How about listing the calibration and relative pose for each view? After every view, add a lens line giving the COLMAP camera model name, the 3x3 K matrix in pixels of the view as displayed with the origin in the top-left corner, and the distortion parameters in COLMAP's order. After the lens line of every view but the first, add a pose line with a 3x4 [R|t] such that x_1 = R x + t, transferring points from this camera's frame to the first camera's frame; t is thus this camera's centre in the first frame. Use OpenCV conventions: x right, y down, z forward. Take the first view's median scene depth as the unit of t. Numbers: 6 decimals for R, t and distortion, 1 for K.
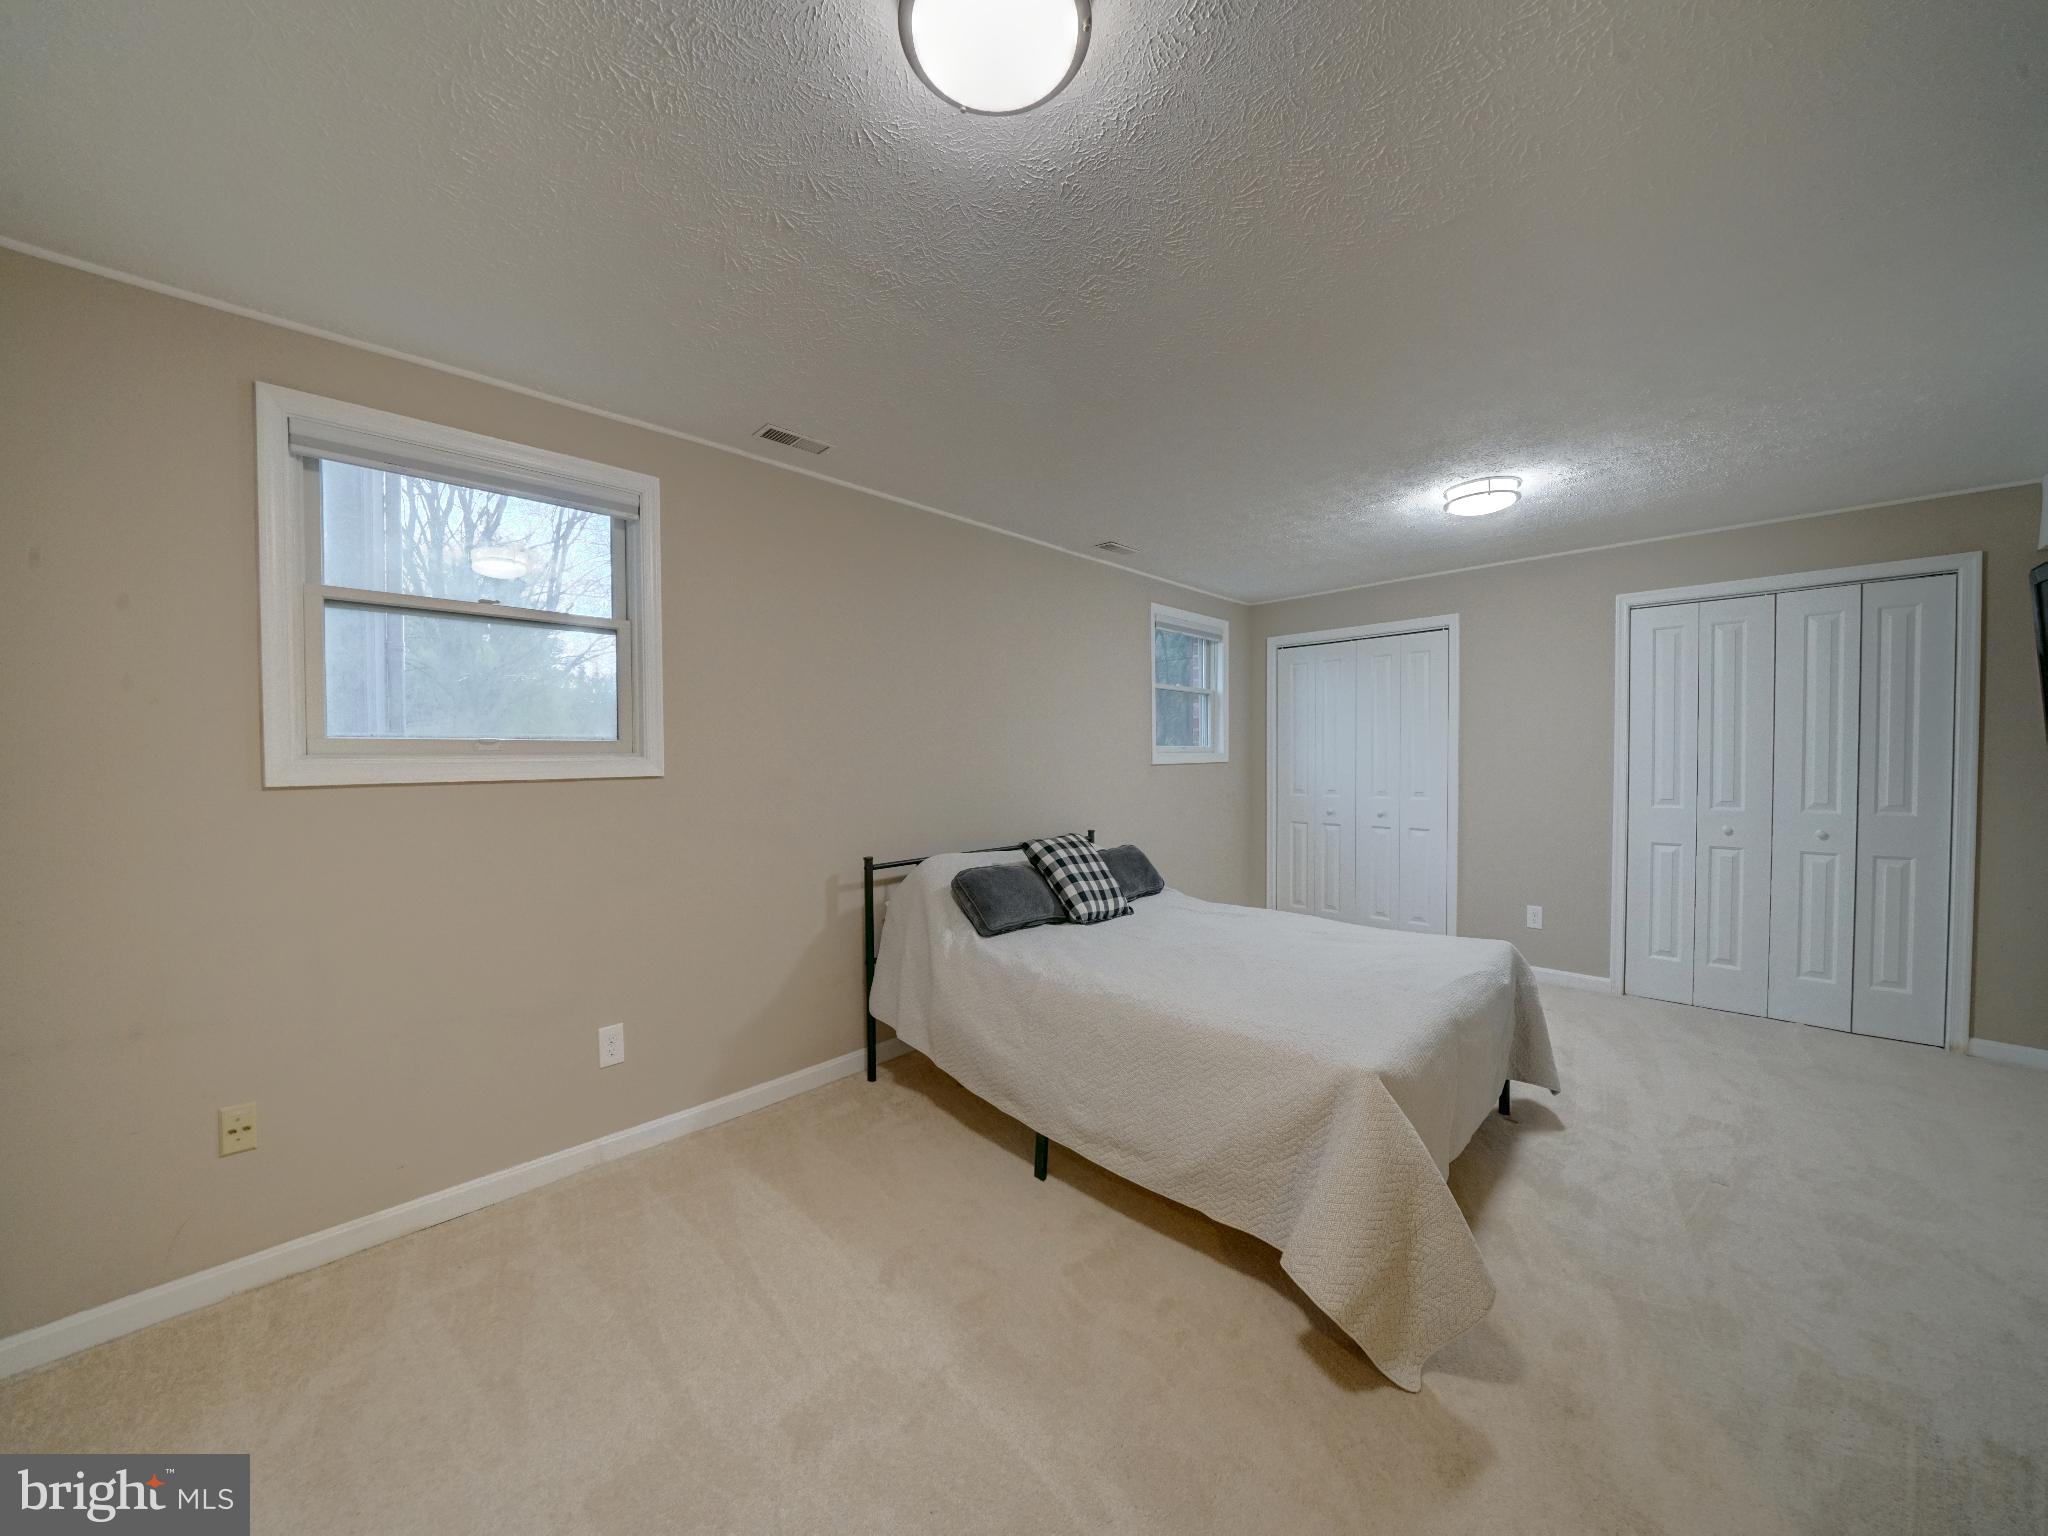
lens RADIAL K [[727.5, 0, 1024.0], [0, 727.5, 768.0], [0, 0, 1]] dist [-0.000945, -0.000061]
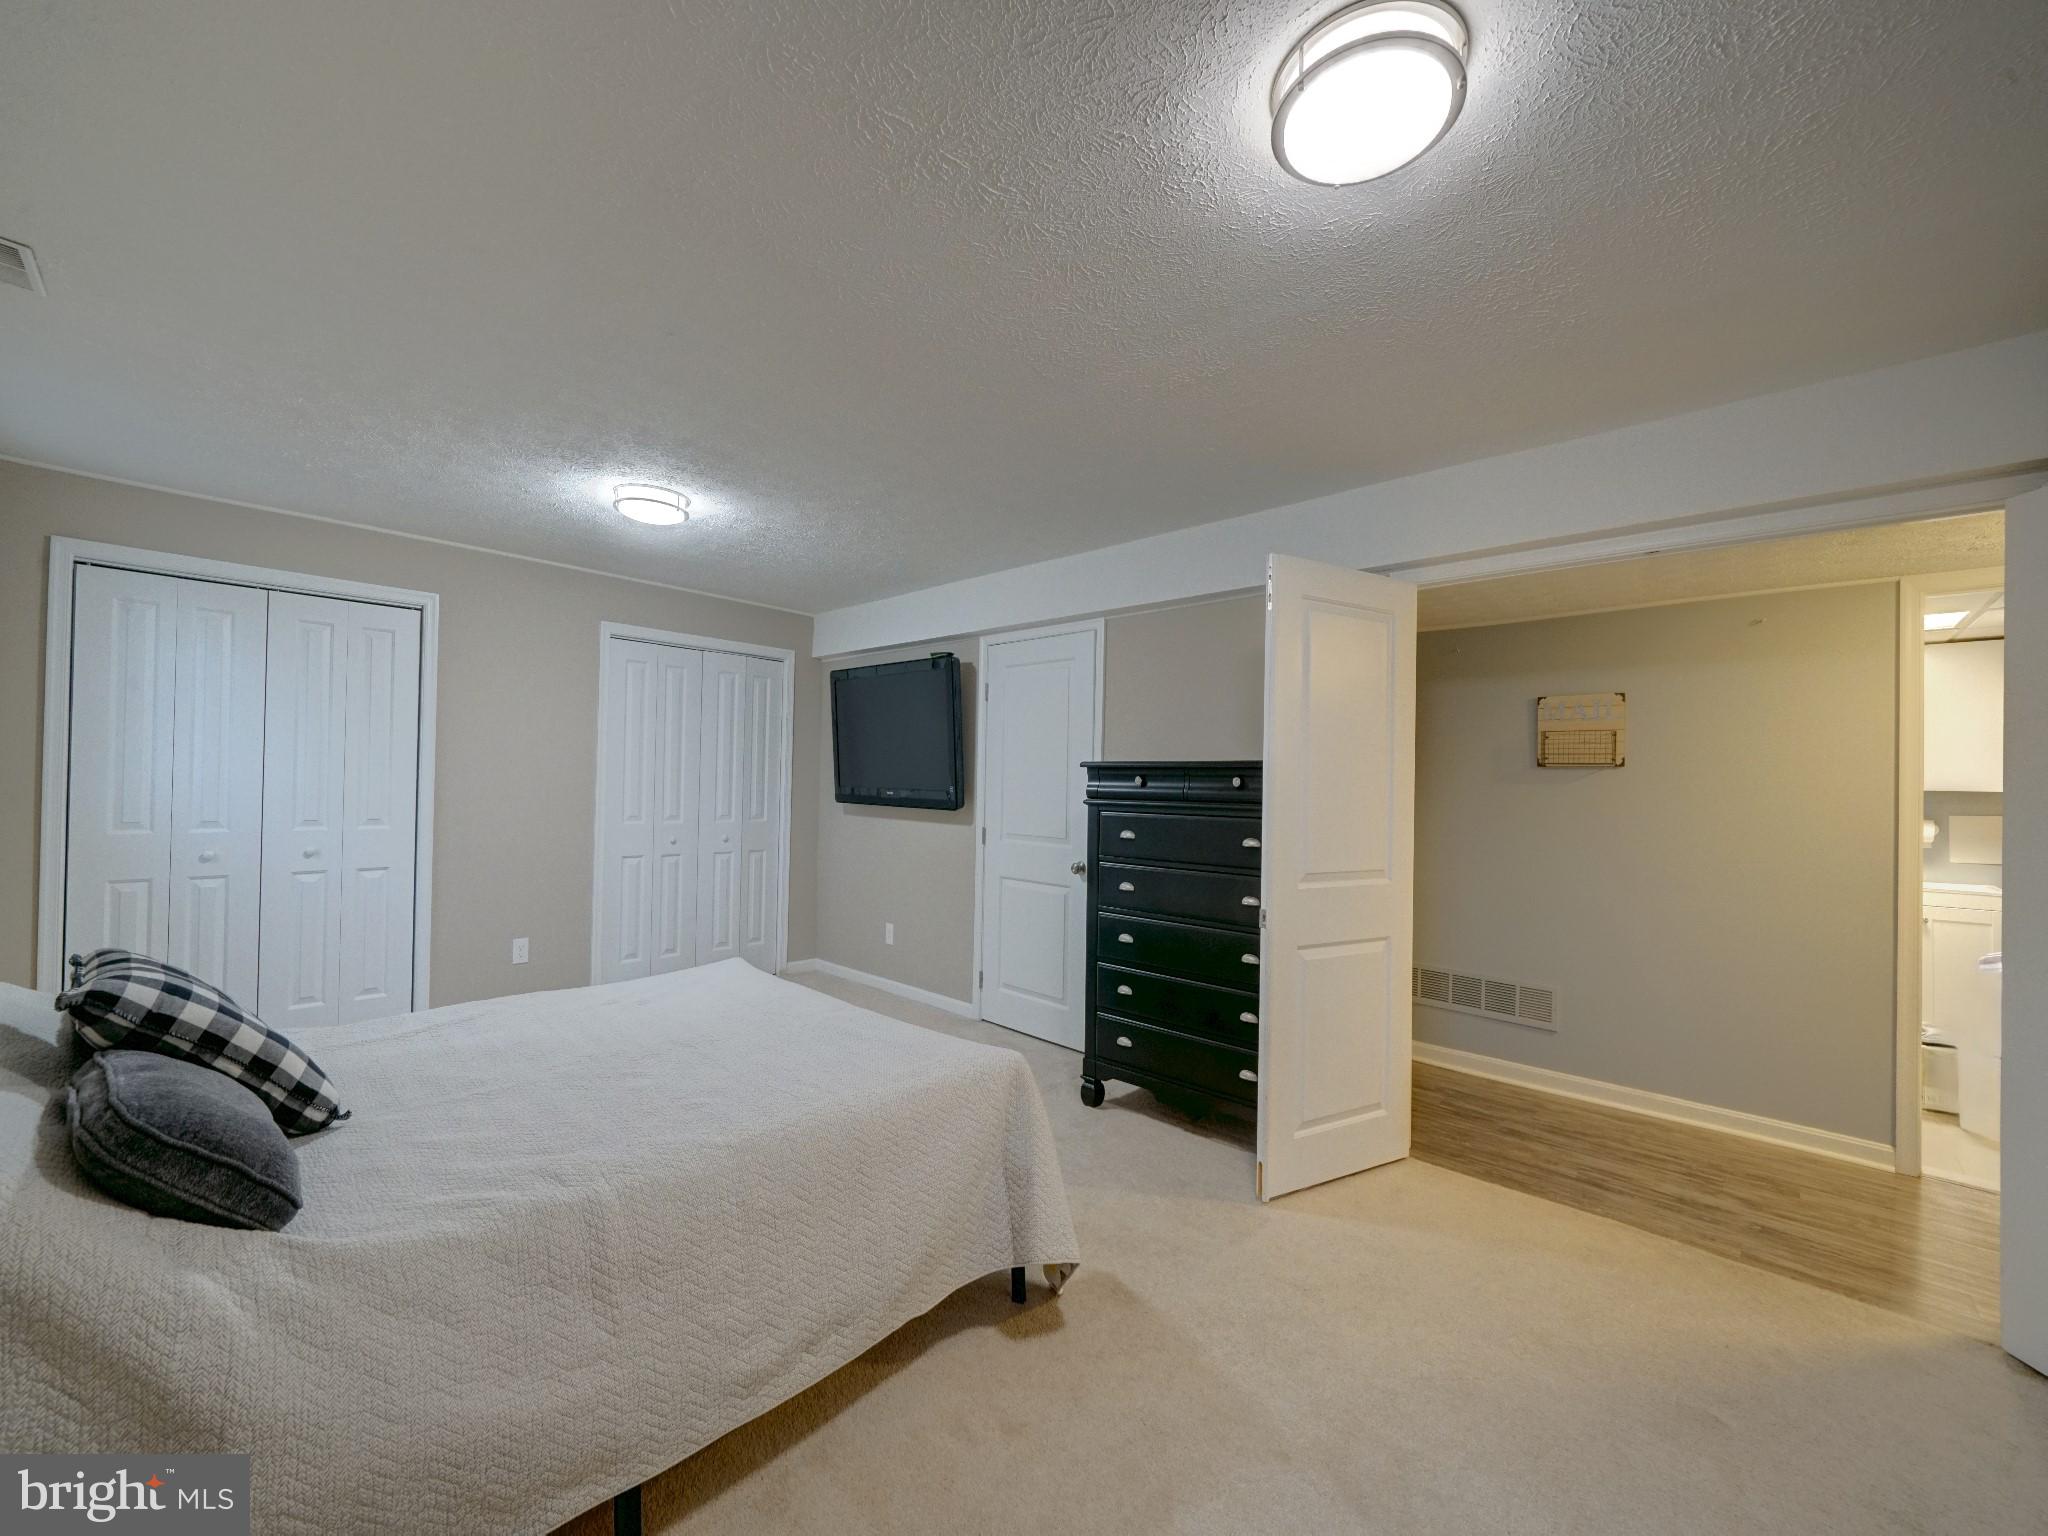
lens RADIAL K [[793.0, 0, 1024.0], [0, 793.0, 768.0], [0, 0, 1]] dist [-0.014778, 0.000009]
pose [[-0.017188, 0.029419, 0.999419, -0.386186], [-0.004594, 0.999554, -0.029502, 0.003167], [-0.999842, -0.005099, -0.017046, 0.508322]]
